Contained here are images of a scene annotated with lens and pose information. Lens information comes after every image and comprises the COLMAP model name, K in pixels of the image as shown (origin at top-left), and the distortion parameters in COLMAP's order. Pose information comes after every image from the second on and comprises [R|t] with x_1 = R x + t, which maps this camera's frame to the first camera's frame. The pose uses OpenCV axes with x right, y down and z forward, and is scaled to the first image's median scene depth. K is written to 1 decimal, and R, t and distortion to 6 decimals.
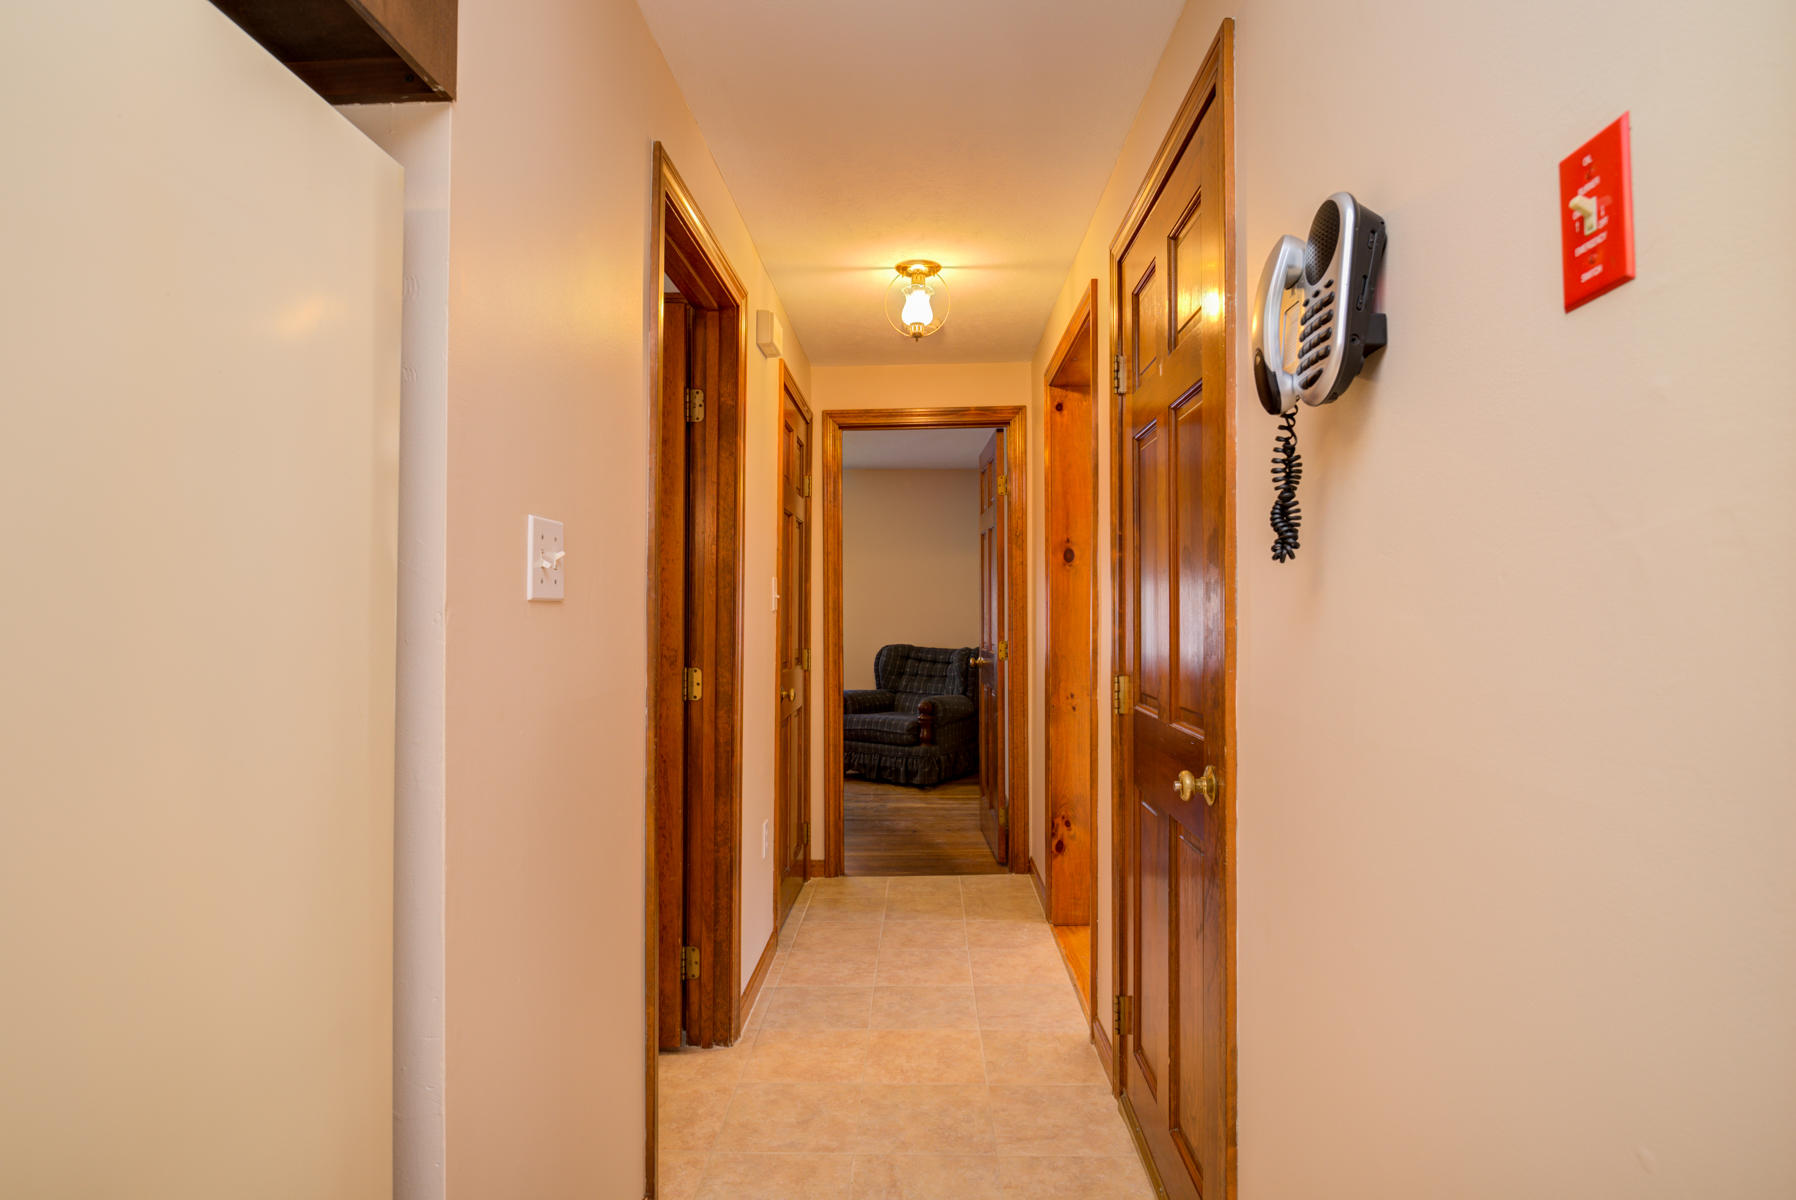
lens RADIAL K [[985.0, 0, 895.5], [0, 985.0, 597.4], [0, 0, 1]] dist [-0.006774, -0.005782]
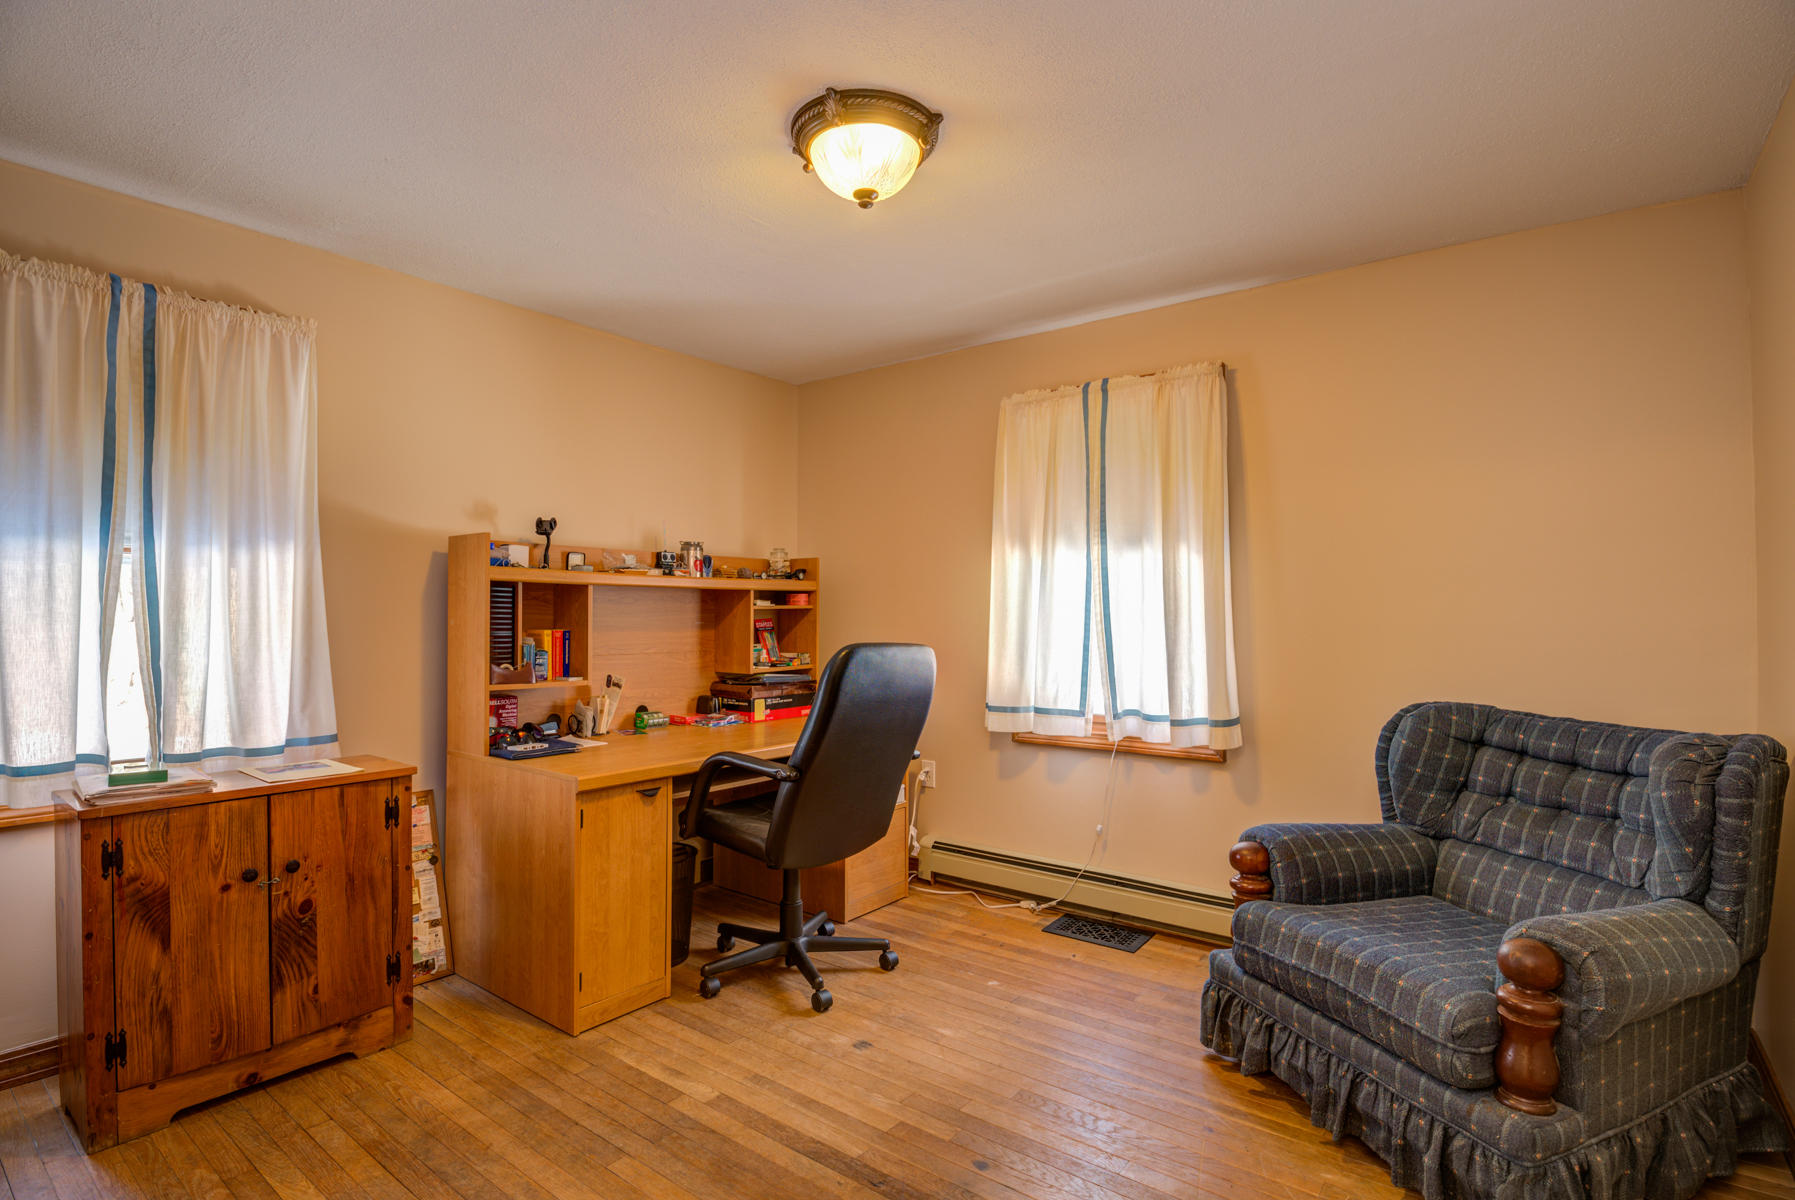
lens RADIAL K [[873.5, 0, 906.8], [0, 873.5, 608.9], [0, 0, 1]] dist [-0.030151, 0.000611]
pose [[0.812173, -0.005906, -0.583386, 0.045066], [0.012517, 0.999895, 0.007303, 0.013770], [0.583282, -0.013233, 0.812162, 1.088656]]
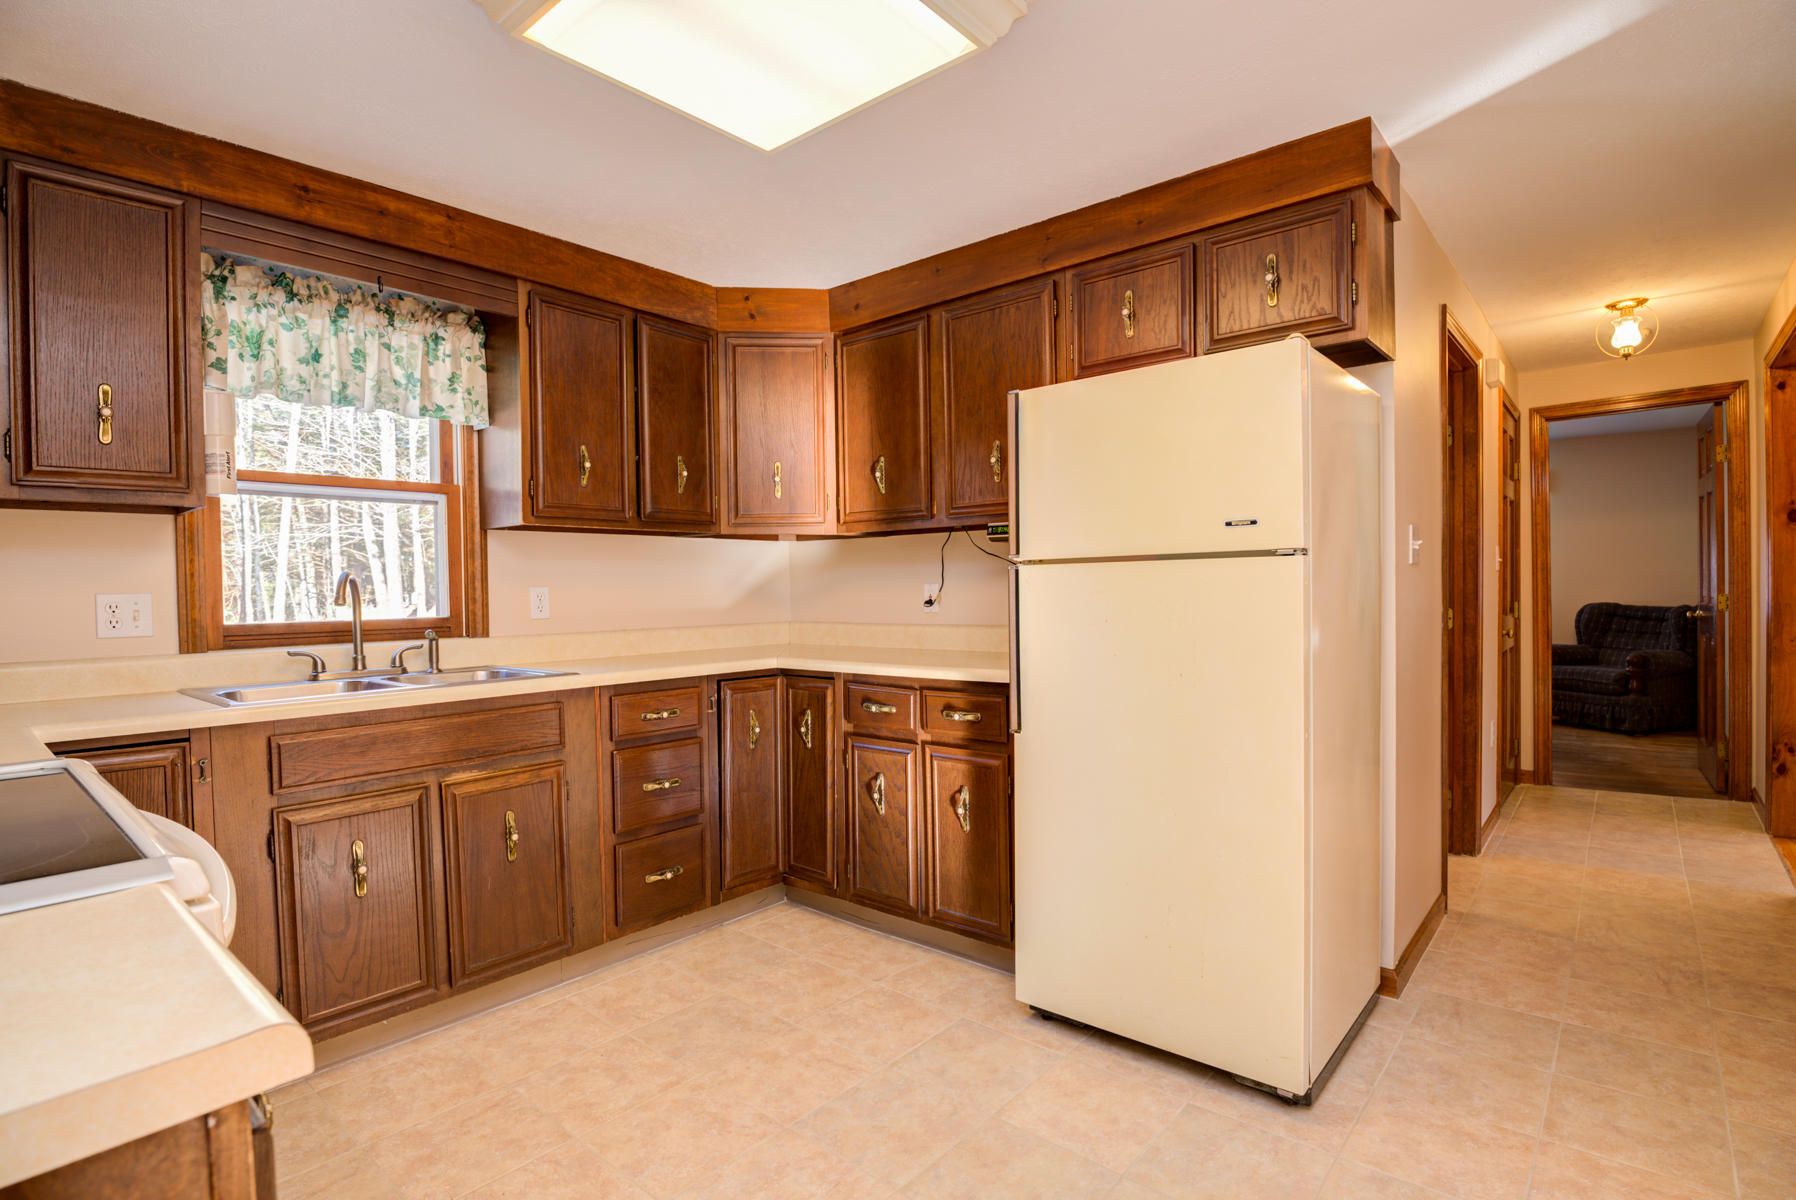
lens RADIAL K [[873.9, 0, 909.7], [0, 873.9, 606.5], [0, 0, 1]] dist [-0.030151, 0.000611]
pose [[0.783128, -0.003096, -0.621853, -0.013452], [0.028953, 0.999085, 0.031489, 0.001544], [0.621186, -0.042664, 0.782501, -0.328481]]
